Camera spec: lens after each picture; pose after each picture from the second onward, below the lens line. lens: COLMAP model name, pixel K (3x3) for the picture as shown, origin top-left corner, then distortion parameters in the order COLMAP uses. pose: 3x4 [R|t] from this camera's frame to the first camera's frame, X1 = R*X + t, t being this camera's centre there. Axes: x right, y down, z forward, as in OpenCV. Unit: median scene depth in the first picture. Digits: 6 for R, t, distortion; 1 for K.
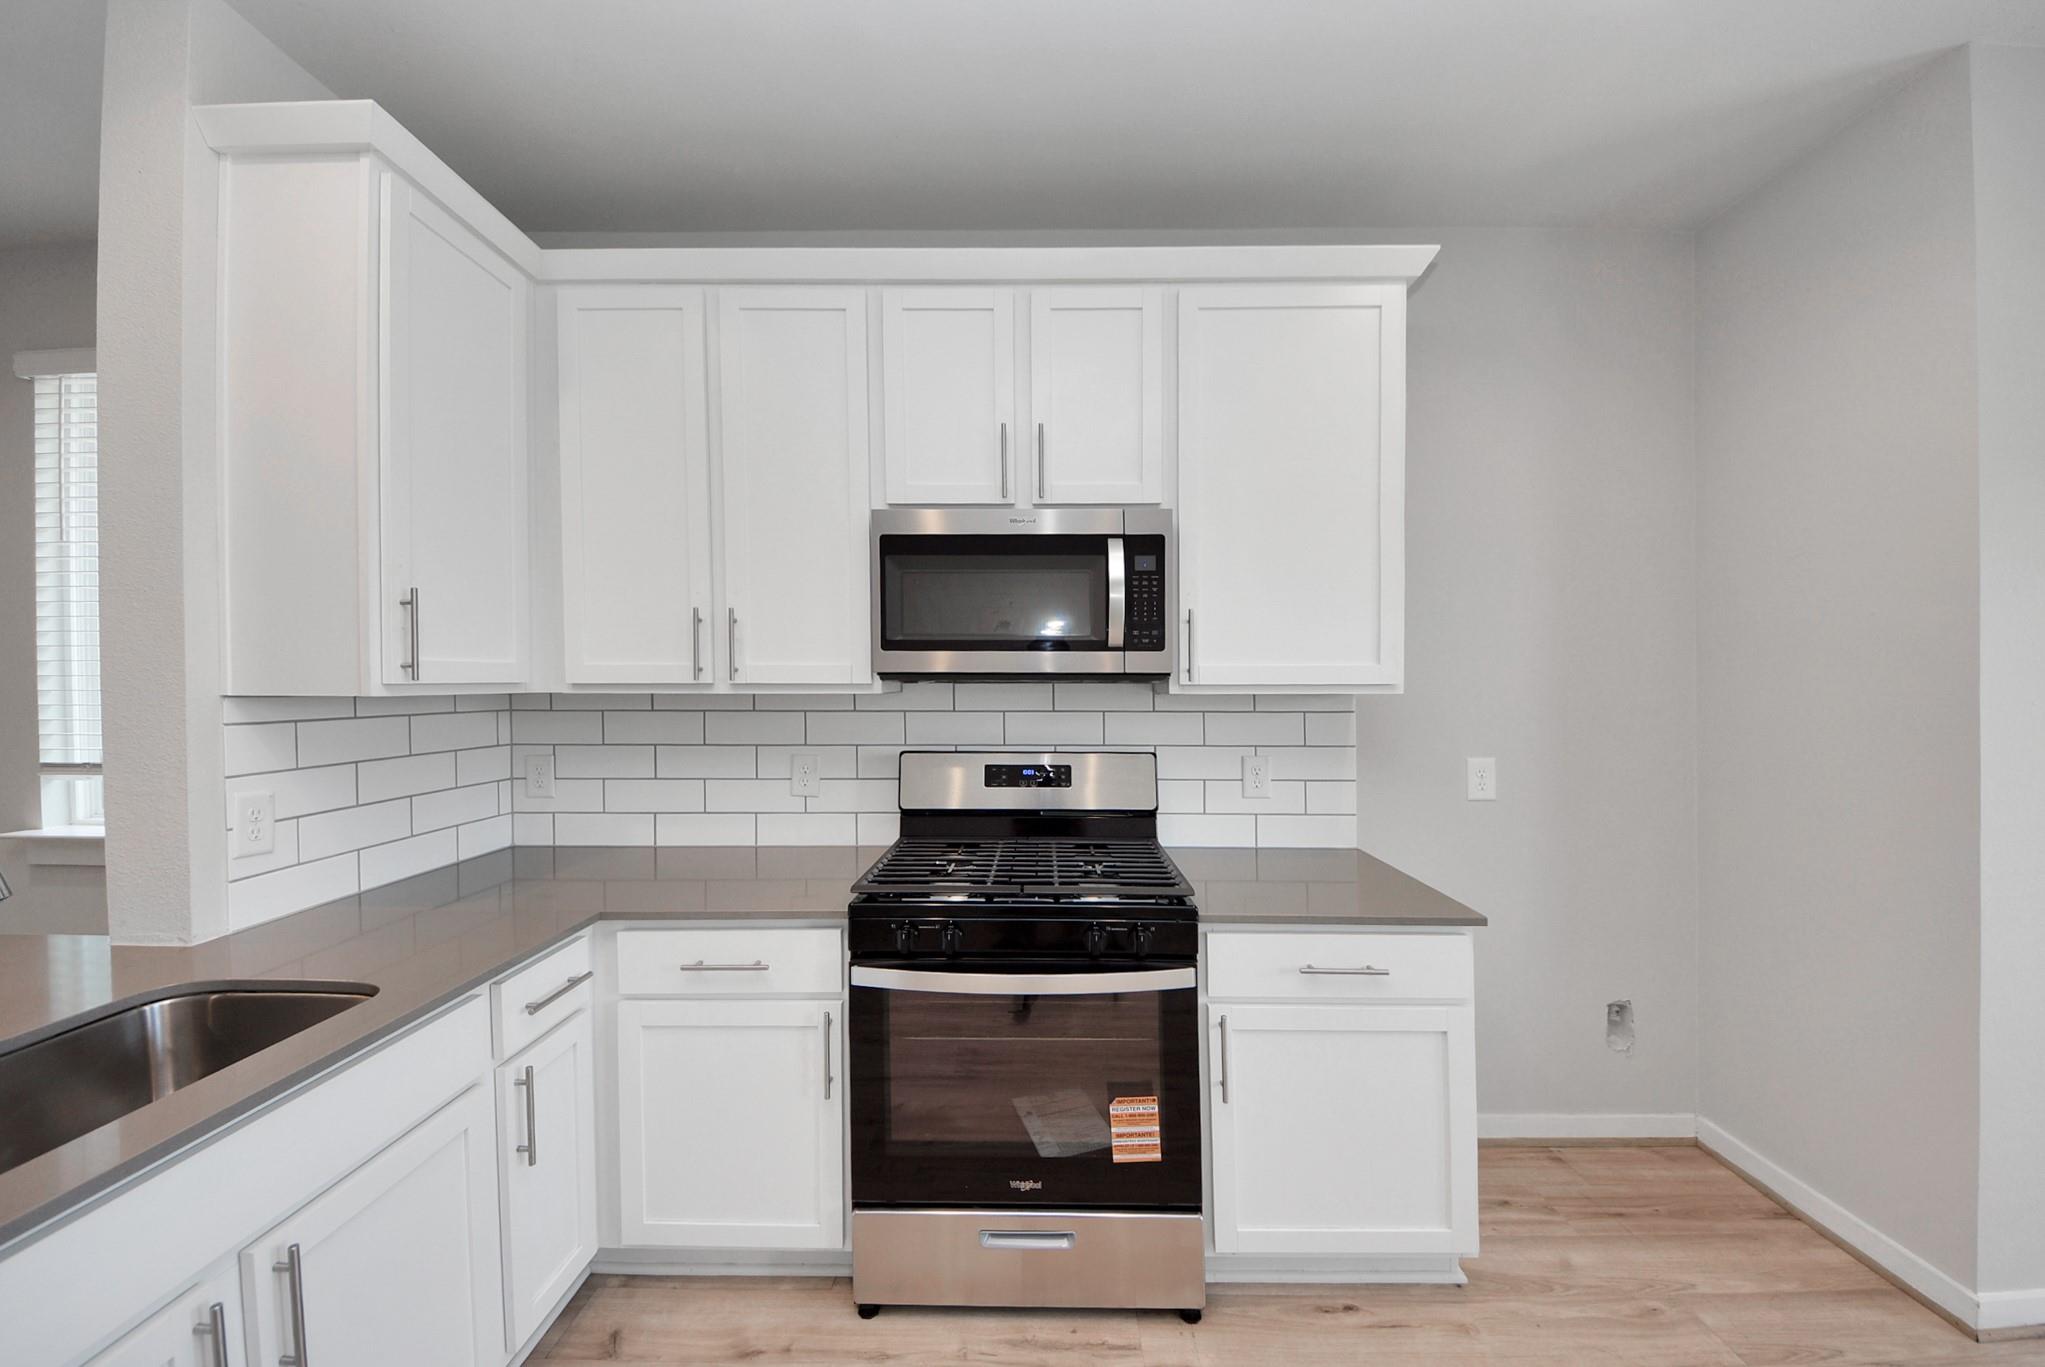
lens RADIAL K [[733.6, 0, 1038.5], [0, 733.6, 686.2], [0, 0, 1]] dist [0.032315, -0.022423]
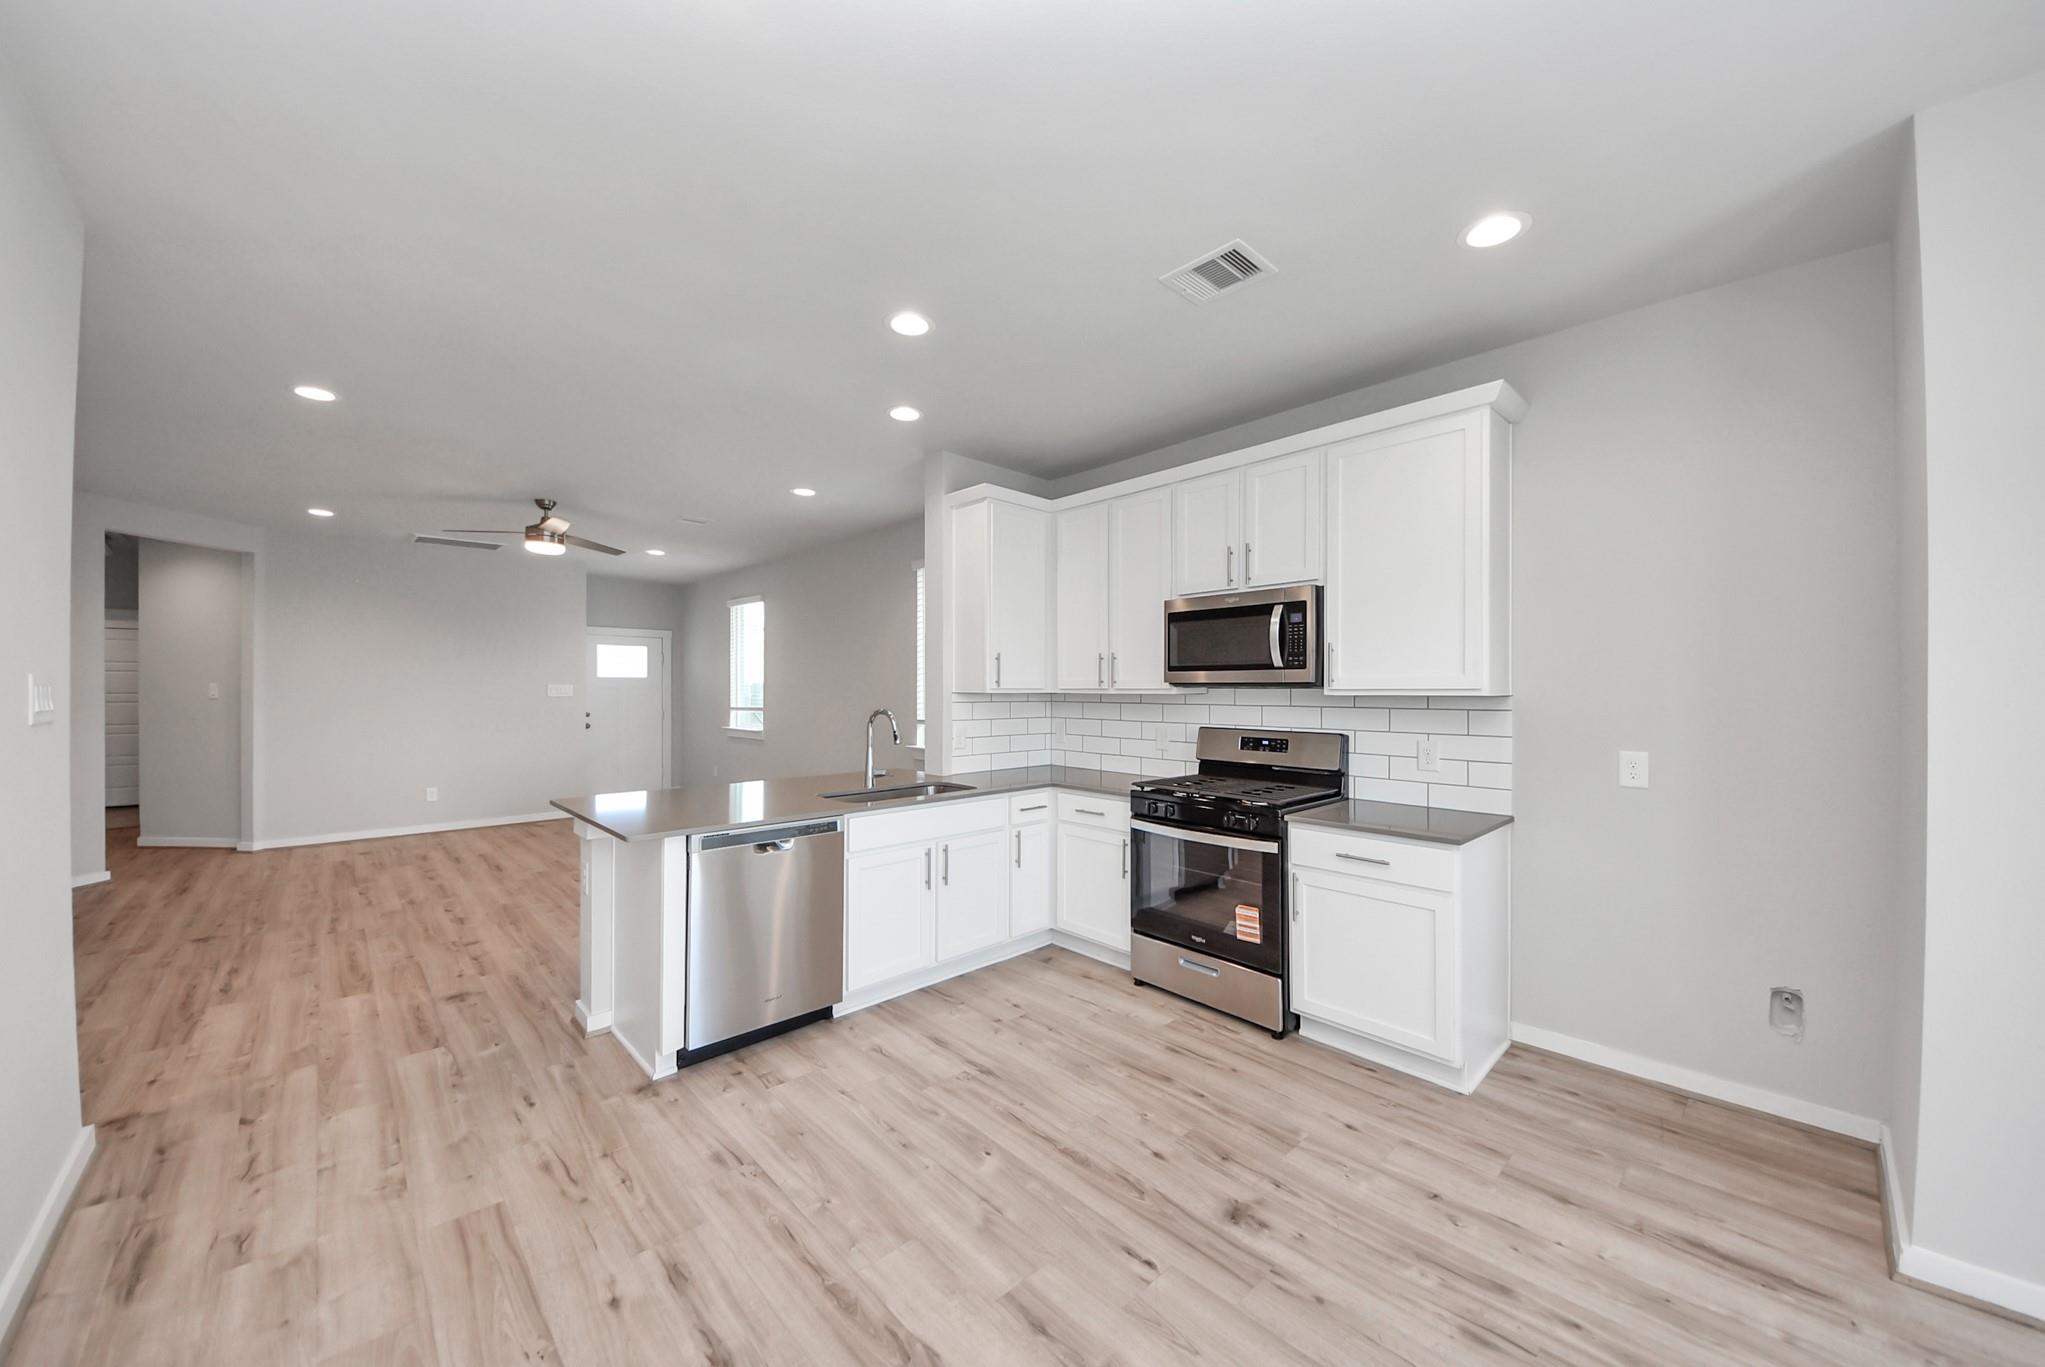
lens RADIAL K [[733.6, 0, 1038.5], [0, 733.6, 686.2], [0, 0, 1]] dist [0.032315, -0.022423]
pose [[0.699186, -0.002500, -0.714935, 0.935519], [-0.005116, 0.999951, -0.008500, 0.008117], [0.714921, 0.009601, 0.699139, -0.605713]]
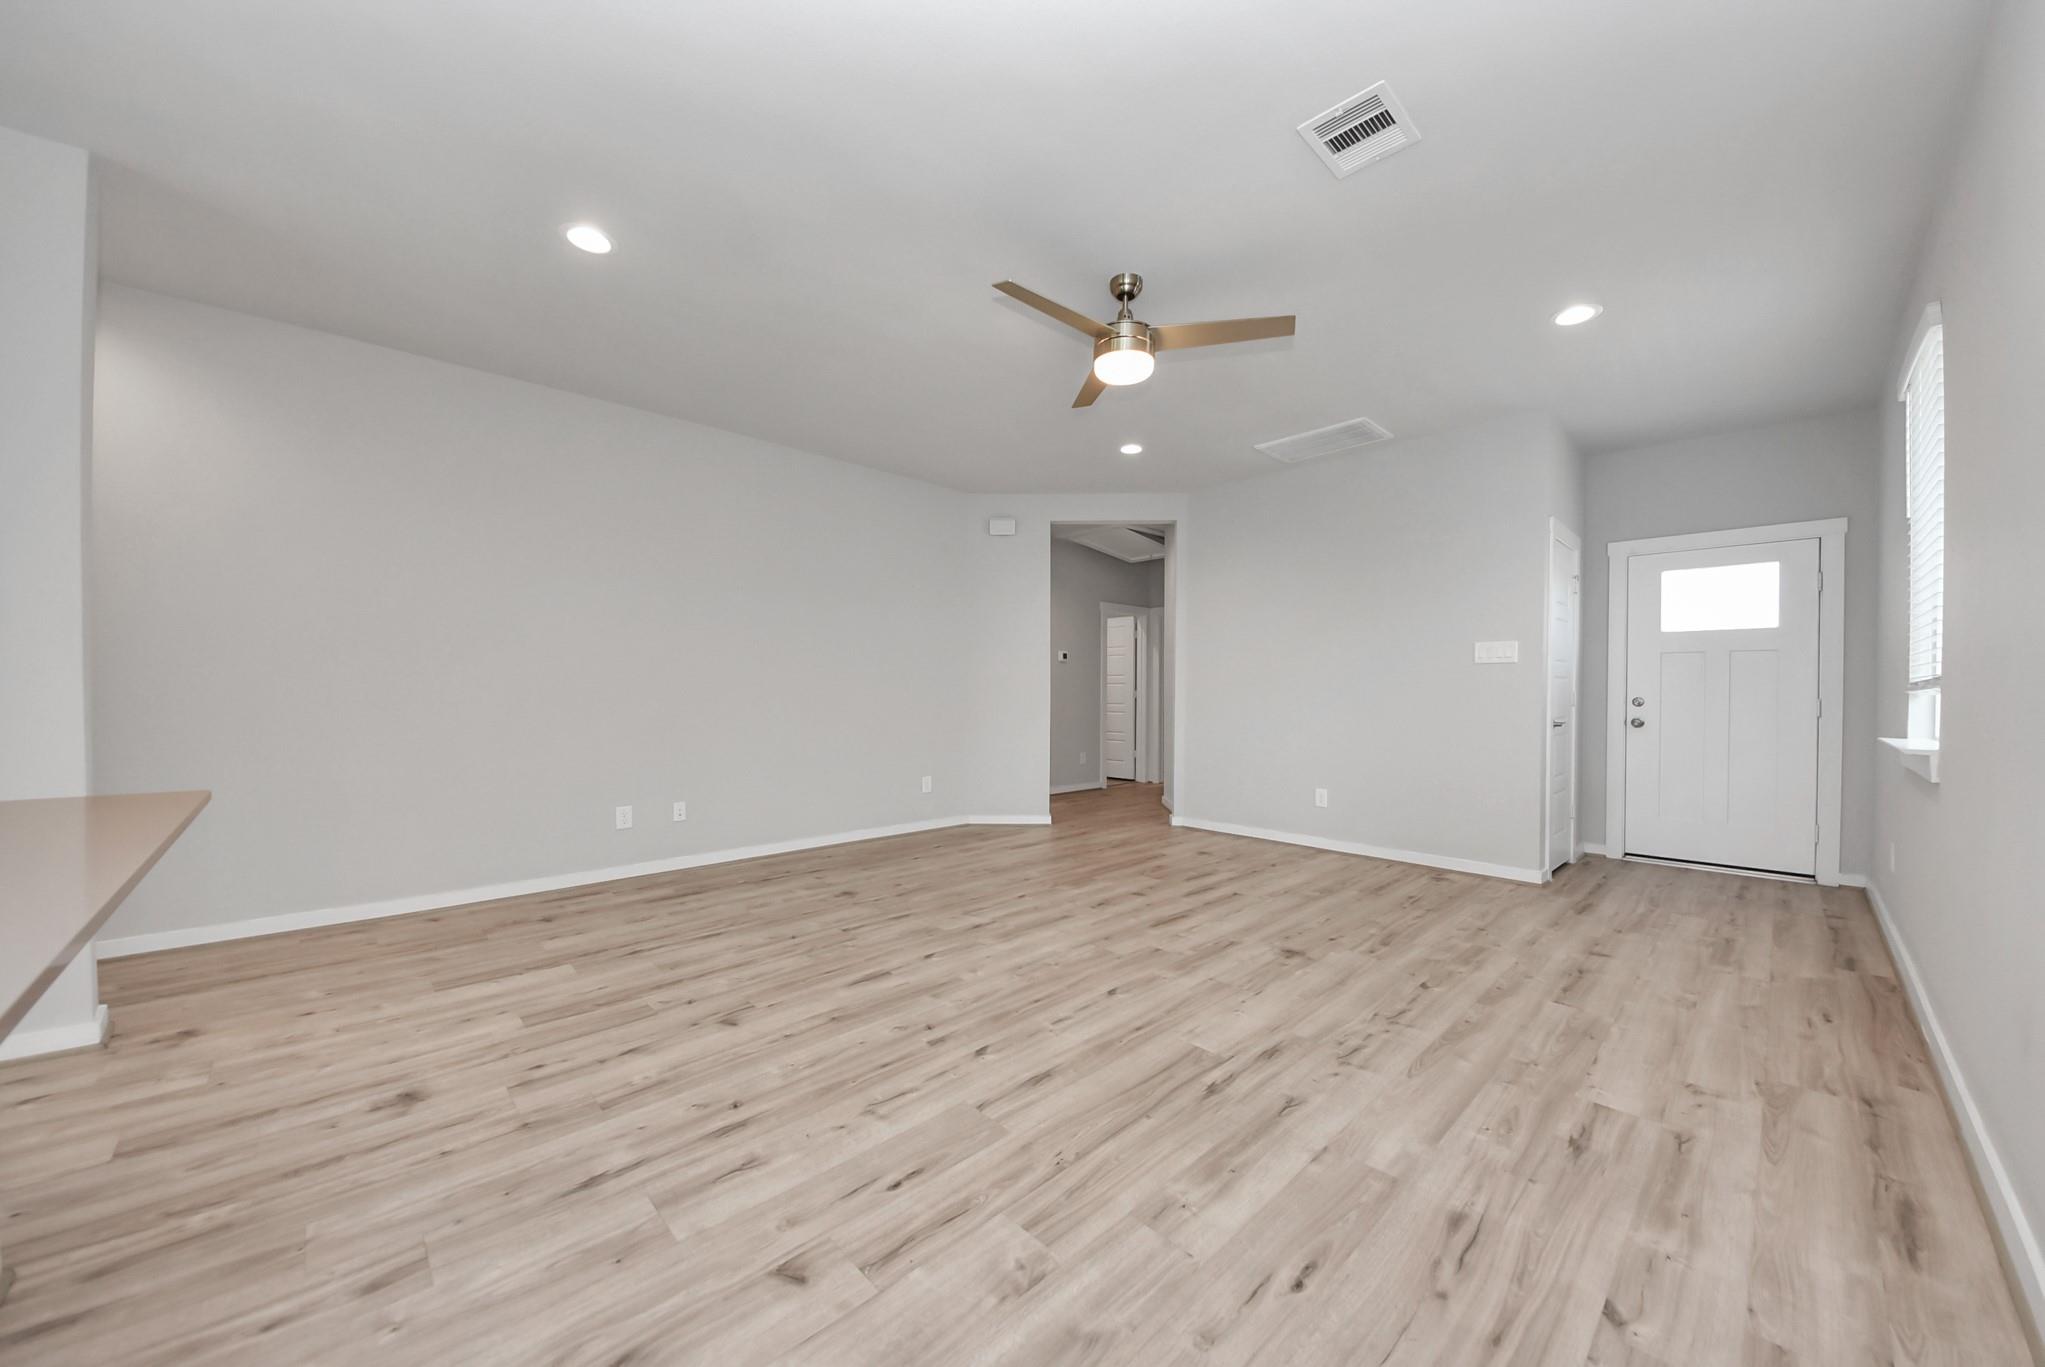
lens RADIAL K [[725.1, 0, 1043.0], [0, 725.1, 696.4], [0, 0, 1]] dist [0.043246, -0.024885]
pose [[-0.710686, -0.000843, -0.703509, -1.204899], [-0.010831, 0.999894, 0.009744, 0.142652], [0.703426, 0.014545, -0.710620, 1.033727]]
